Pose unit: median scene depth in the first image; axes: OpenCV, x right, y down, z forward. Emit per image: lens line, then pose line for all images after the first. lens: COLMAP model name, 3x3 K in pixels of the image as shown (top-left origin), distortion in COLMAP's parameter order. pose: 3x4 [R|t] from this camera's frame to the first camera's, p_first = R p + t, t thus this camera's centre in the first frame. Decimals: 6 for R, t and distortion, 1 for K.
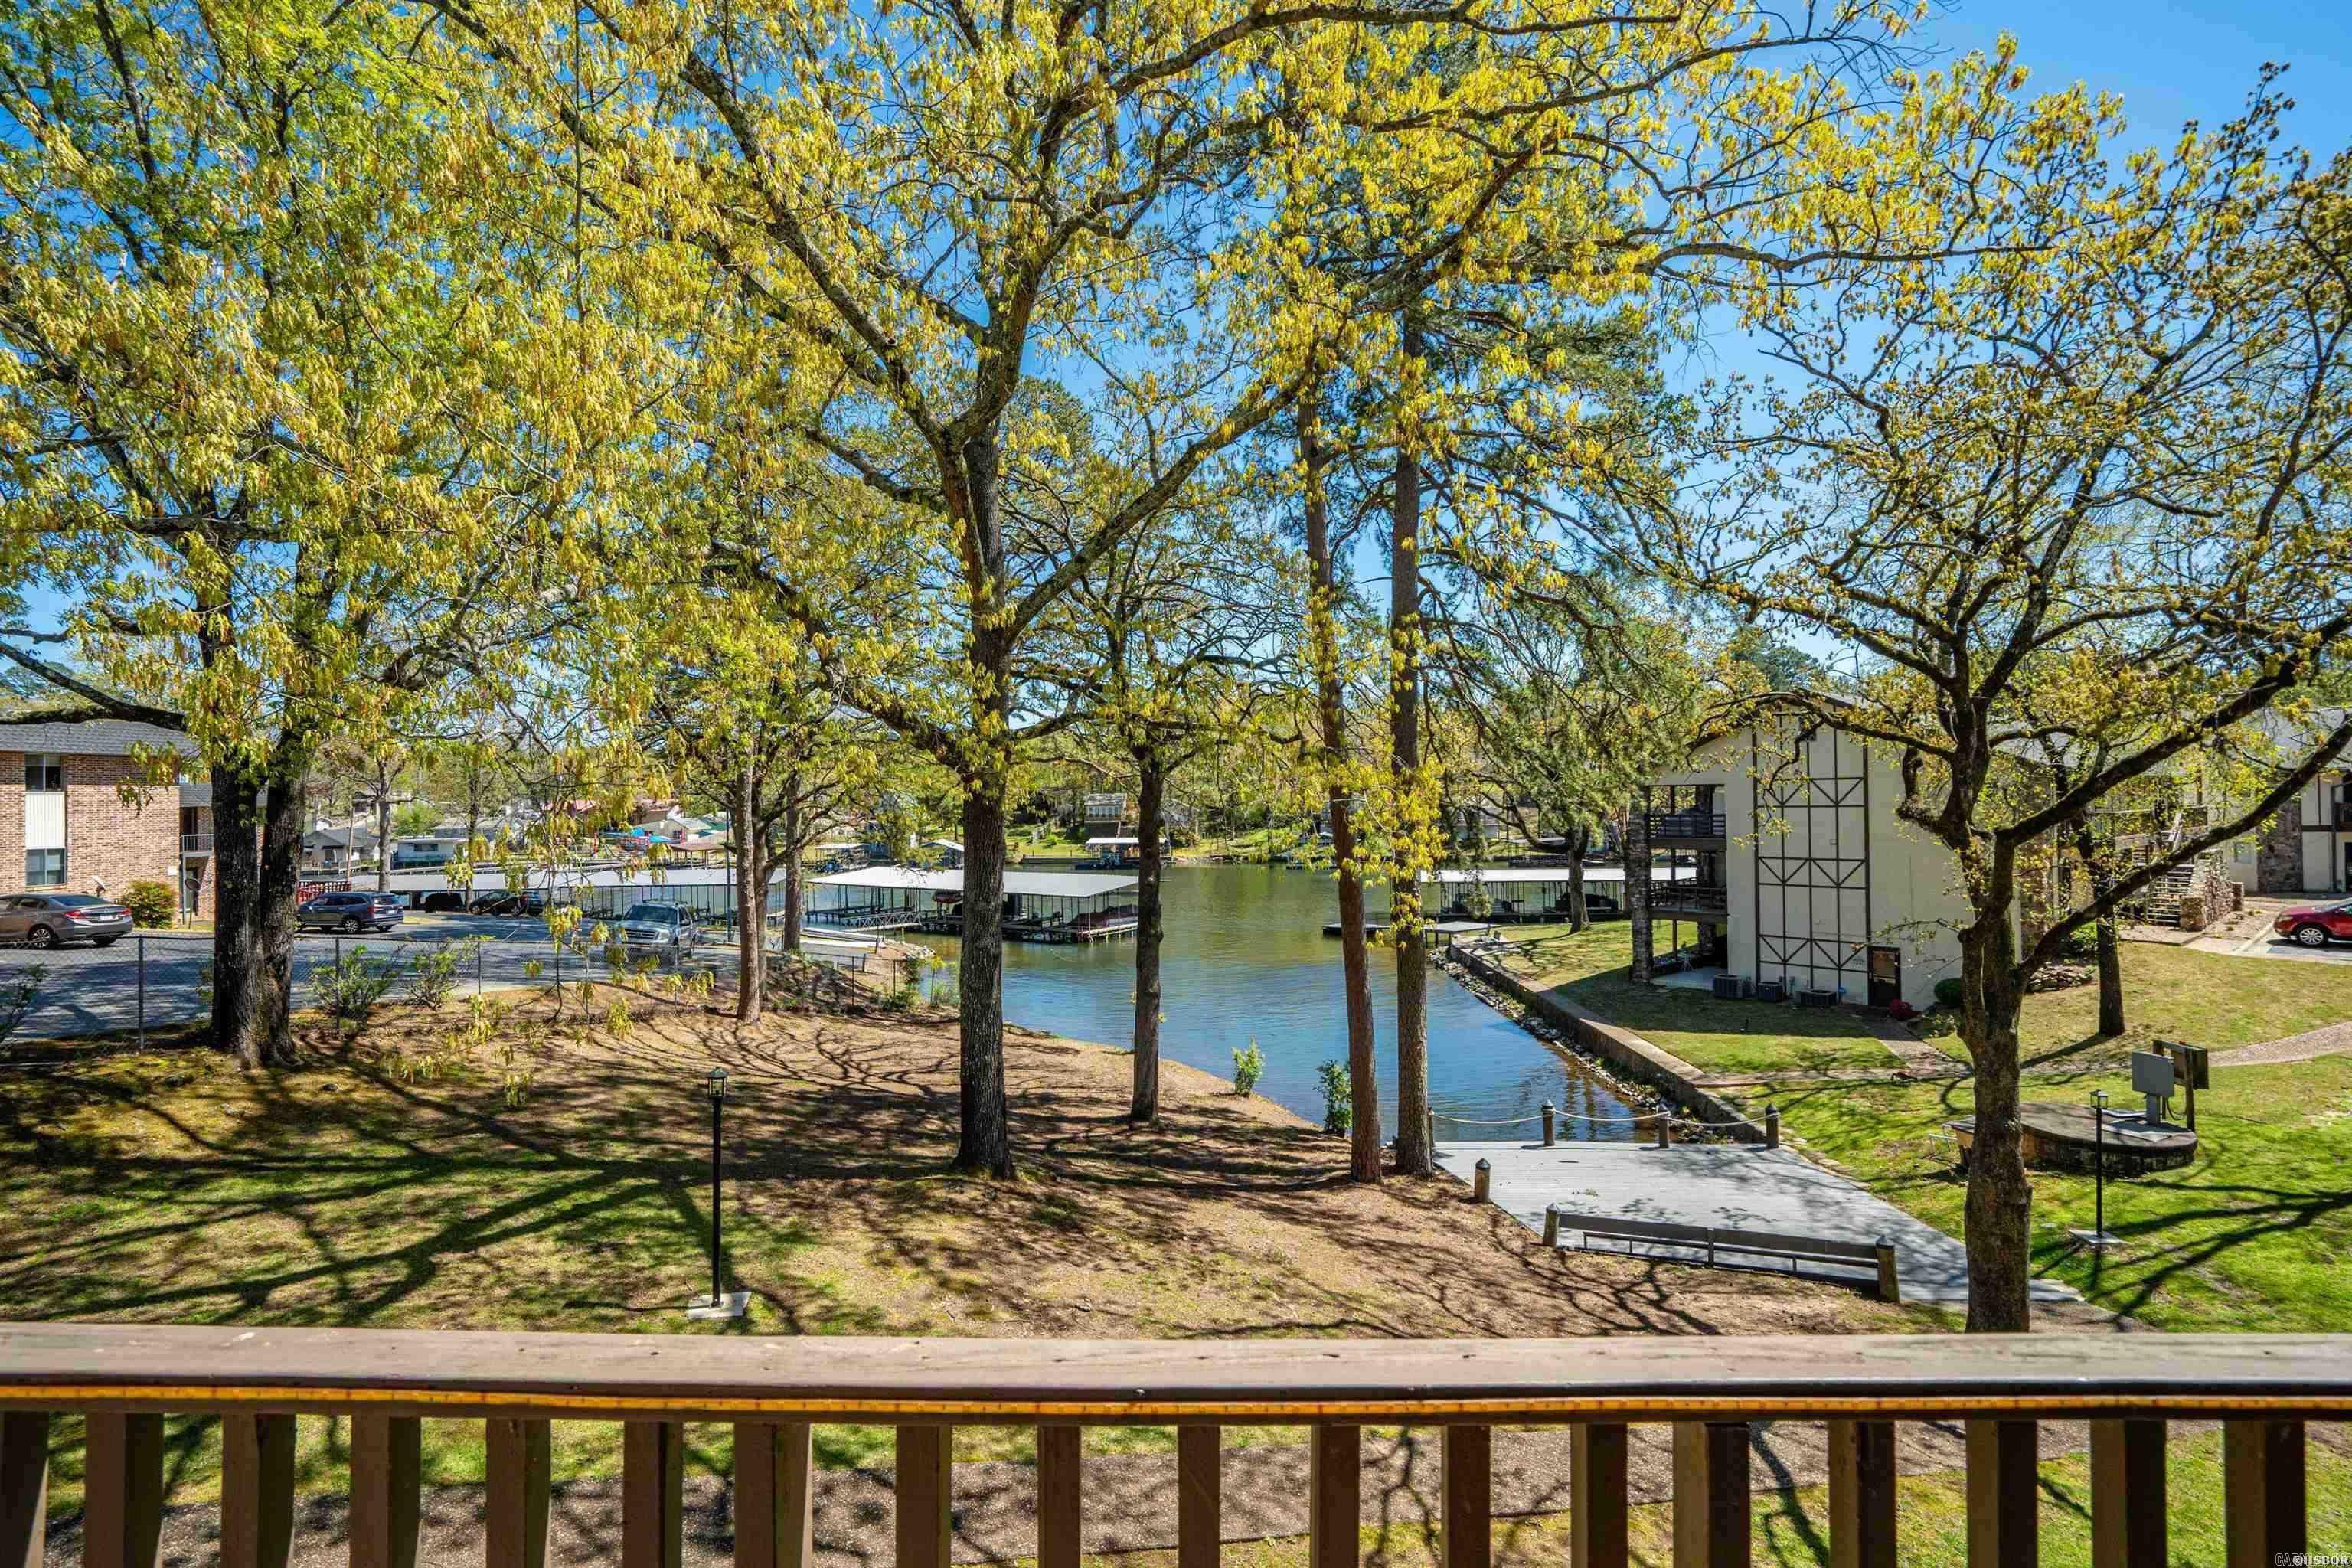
lens RADIAL K [[1064.7, 0, 1176.0], [0, 1064.7, 784.0], [0, 0, 1]] dist [-0.055929, 0.022091]
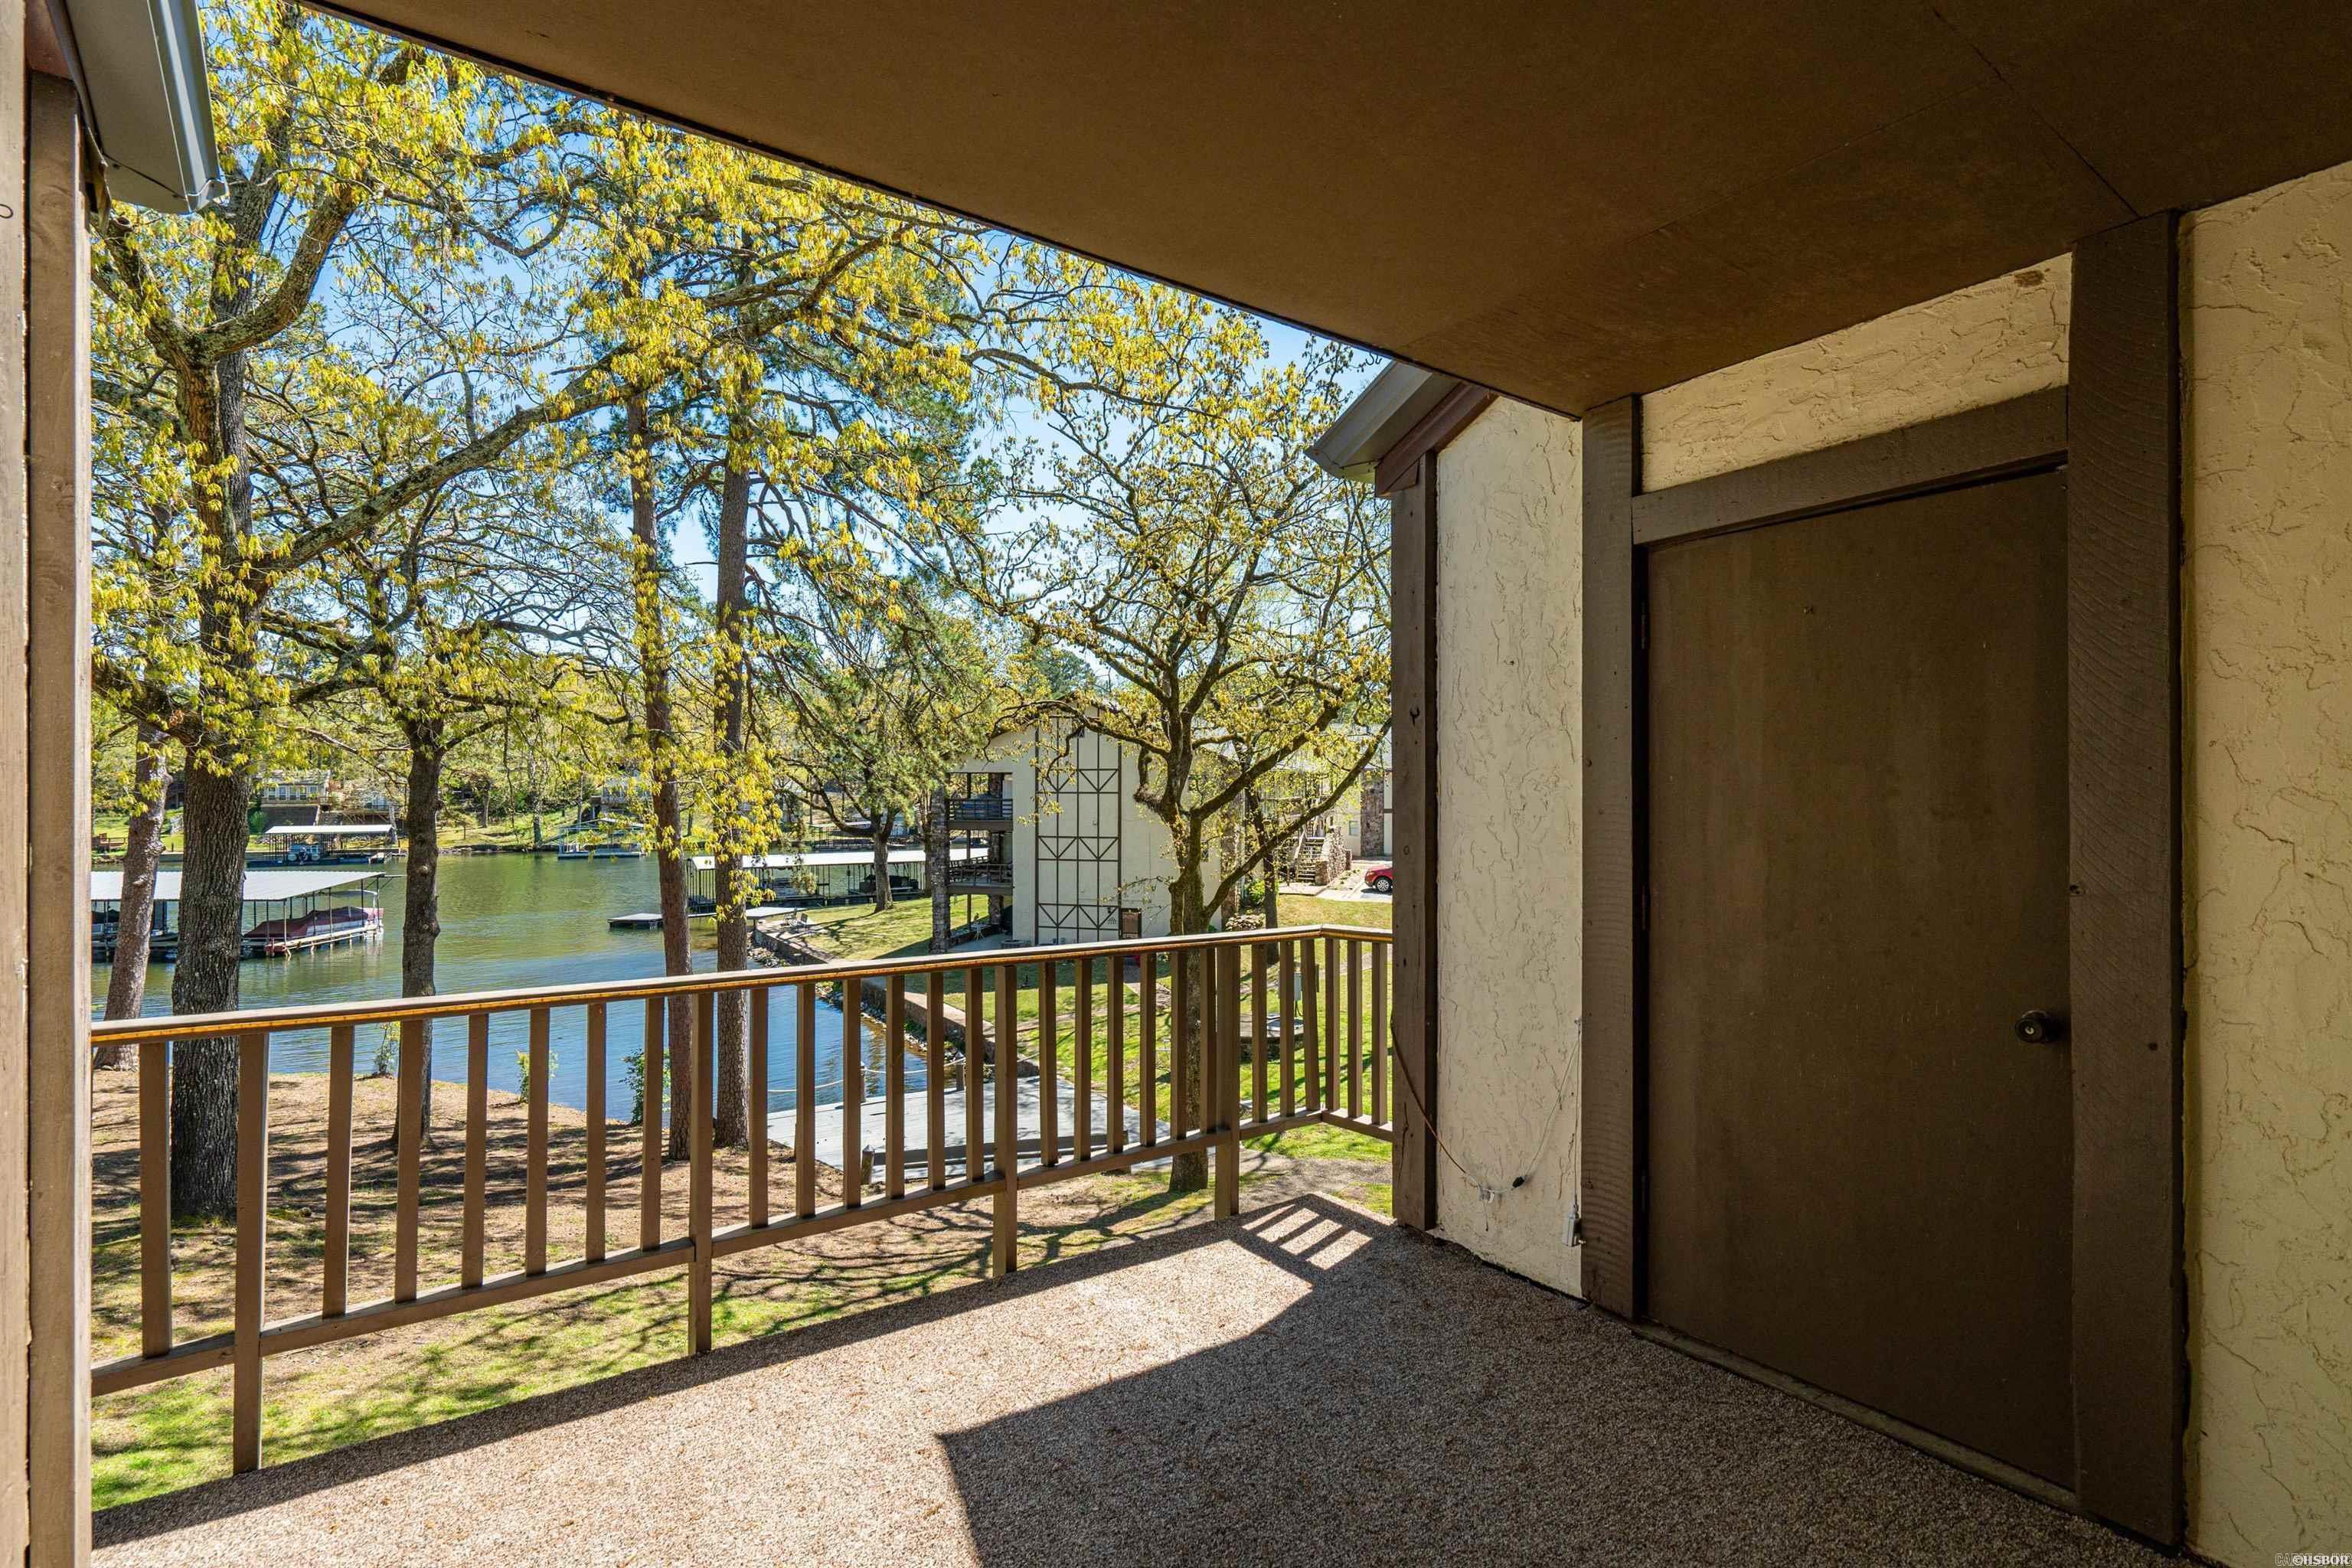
lens RADIAL K [[1134.1, 0, 1176.0], [0, 1134.1, 784.0], [0, 0, 1]] dist [-0.000070, 0.000063]
pose [[0.810655, 0.011684, 0.585407, -0.070766], [-0.020026, 0.999769, 0.007777, -0.000747], [-0.585181, -0.018028, 0.810702, -0.132616]]
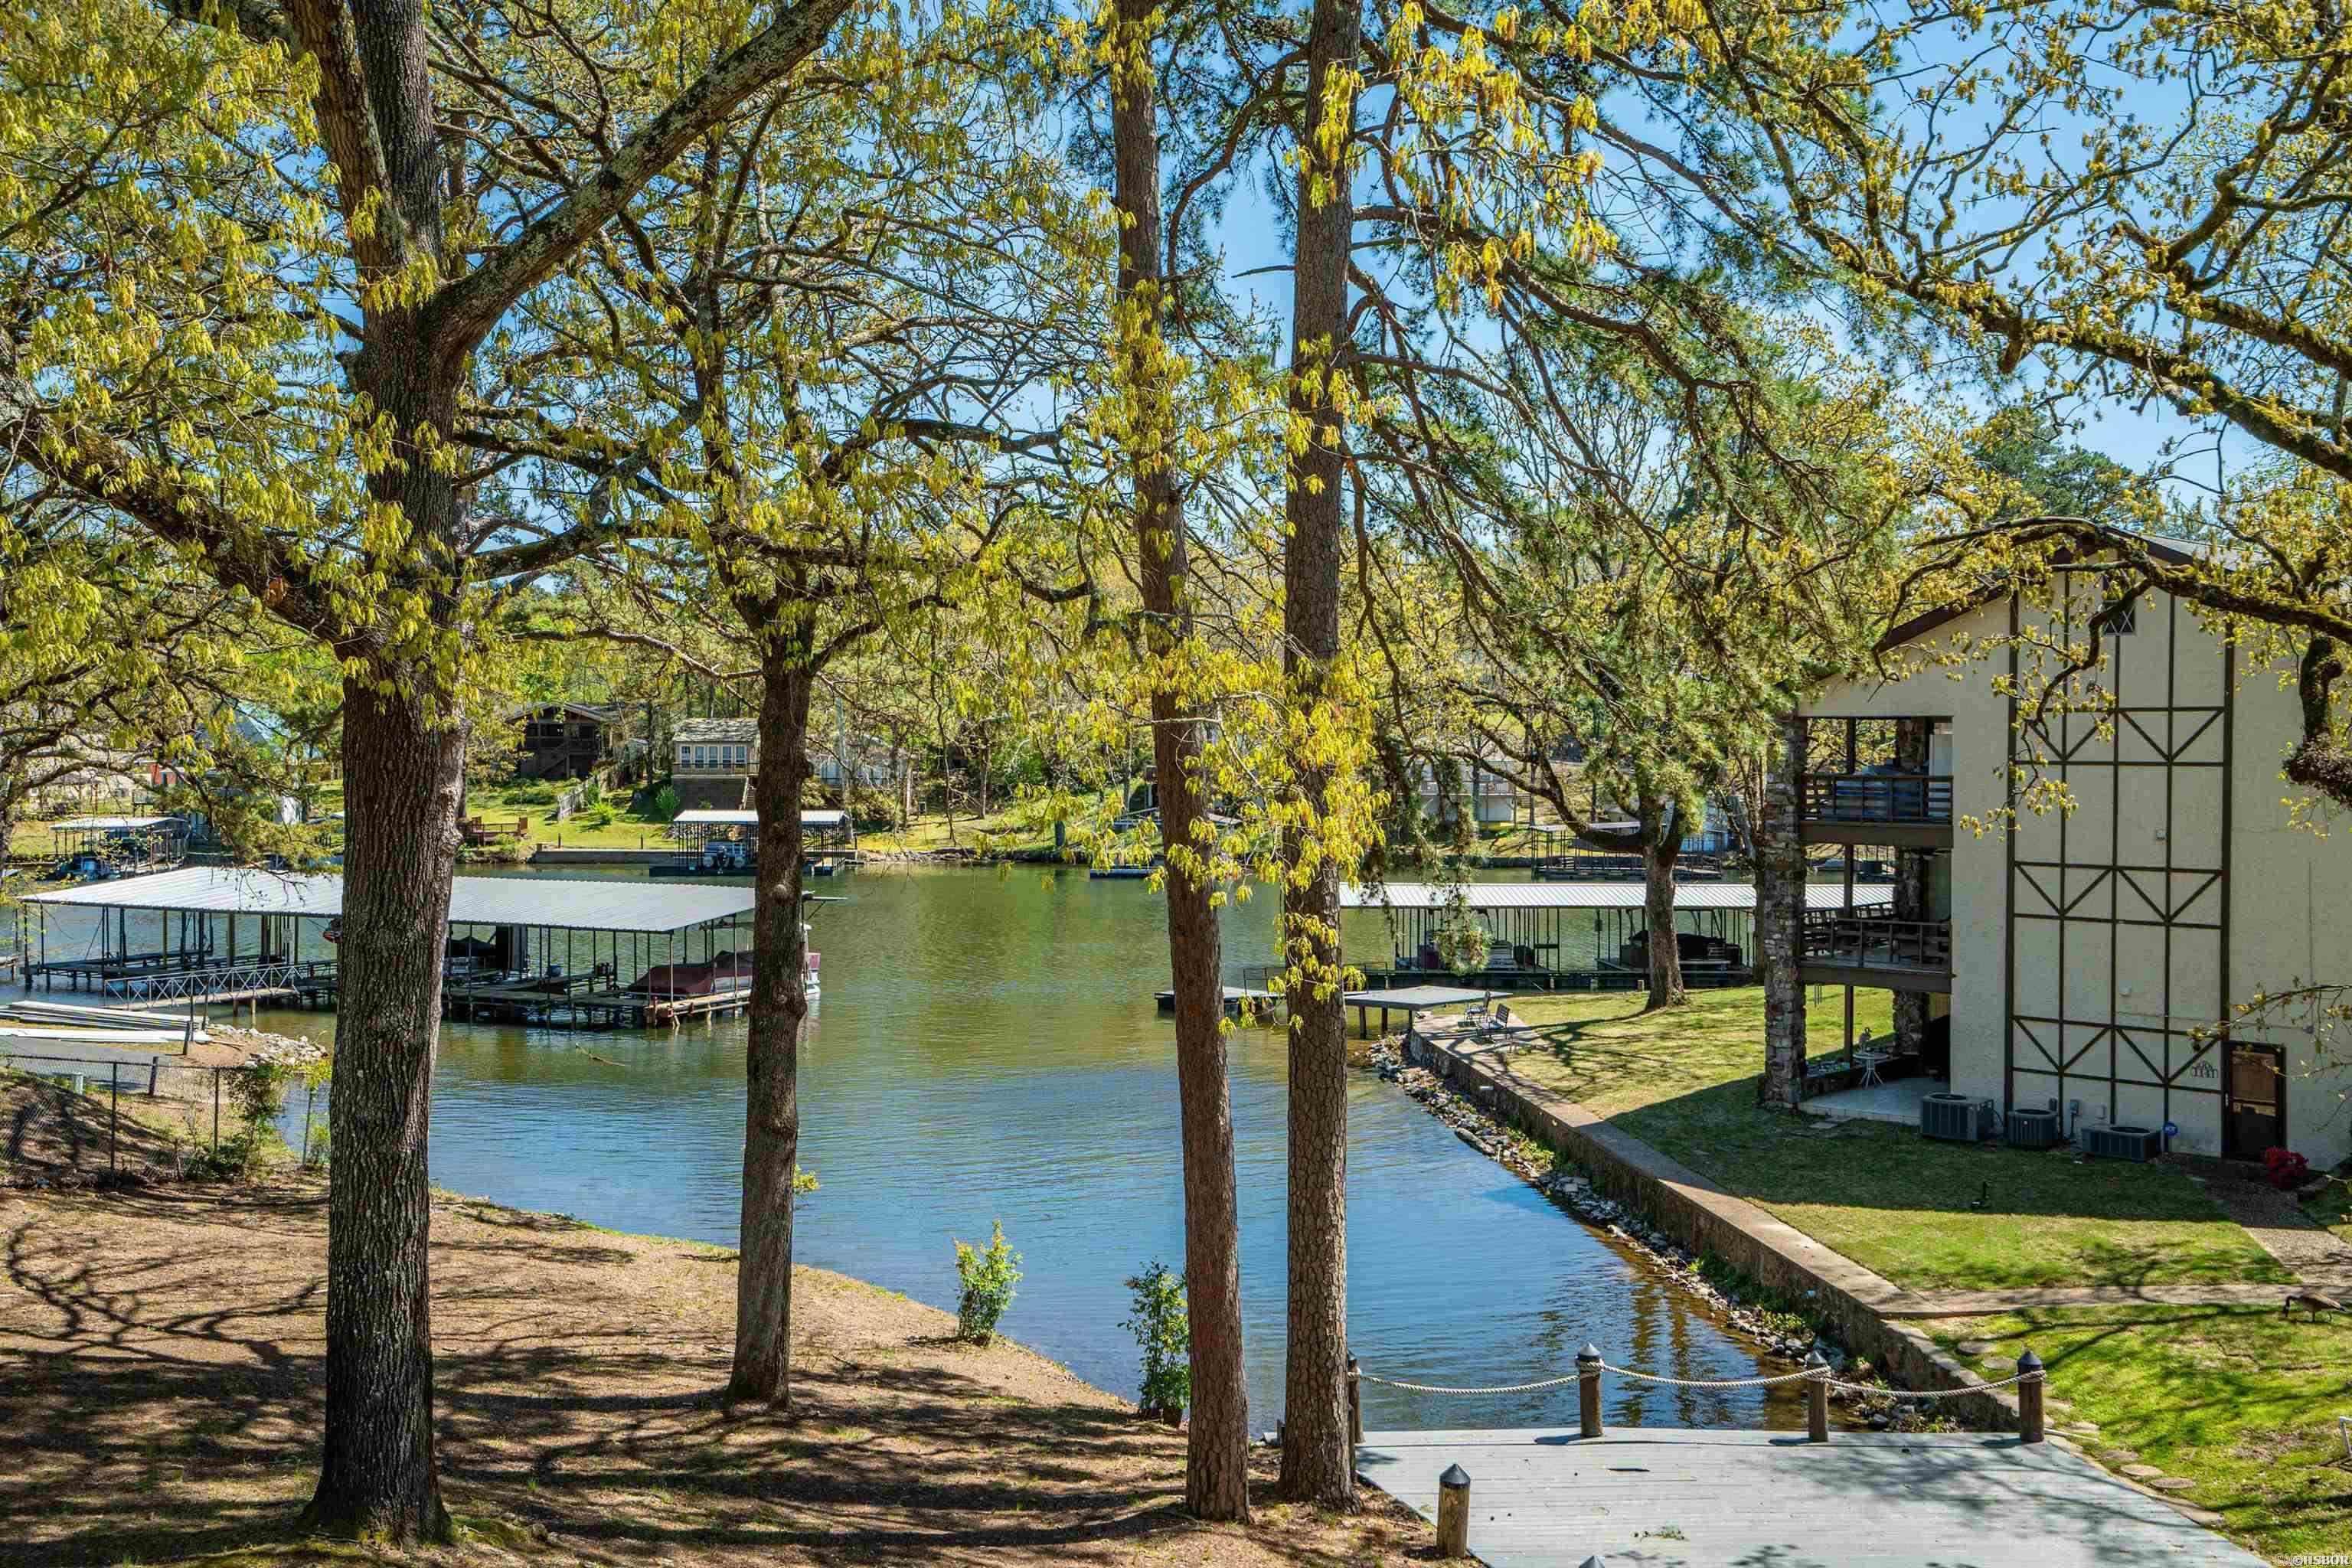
lens RADIAL K [[2141.9, 0, 1176.0], [0, 2141.9, 784.0], [0, 0, 1]] dist [0.062109, 0.021620]
pose [[0.991069, 0.014642, 0.132542, 0.023060], [-0.018943, 0.999332, 0.031247, 0.009527], [-0.131996, -0.033479, 0.990685, 0.031143]]
